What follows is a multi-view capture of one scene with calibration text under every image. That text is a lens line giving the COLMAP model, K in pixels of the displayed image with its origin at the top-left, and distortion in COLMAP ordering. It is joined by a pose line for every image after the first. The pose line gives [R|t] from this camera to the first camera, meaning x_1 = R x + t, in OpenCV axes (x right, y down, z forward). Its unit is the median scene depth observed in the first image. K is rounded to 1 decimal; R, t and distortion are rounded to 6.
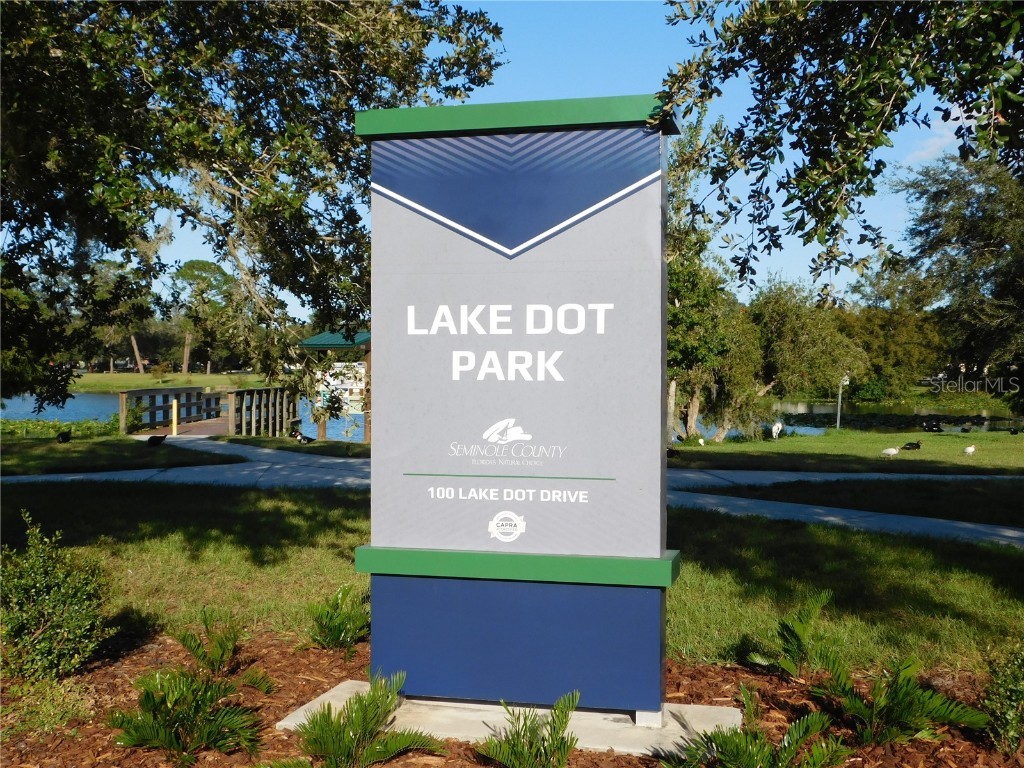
lens RADIAL K [[1189.9, 0, 513.3], [0, 1189.9, 384.0], [0, 0, 1]] dist [0.033887, 0.000000]
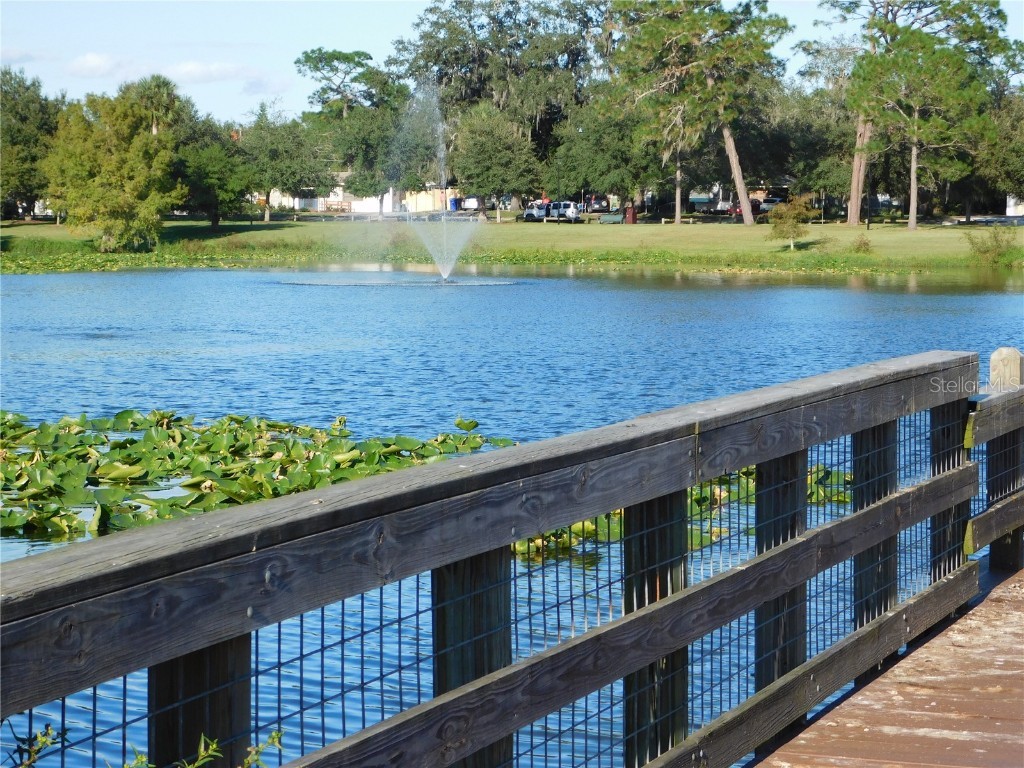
lens RADIAL K [[2708.1, 0, 512.1], [0, 2708.1, 384.1], [0, 0, 1]] dist [0.078564, 0.000000]
pose [[0.923478, 0.020915, -0.383081, -0.036323], [-0.001396, 0.998690, 0.051159, -0.001758], [0.383649, -0.046710, 0.922297, 0.132460]]
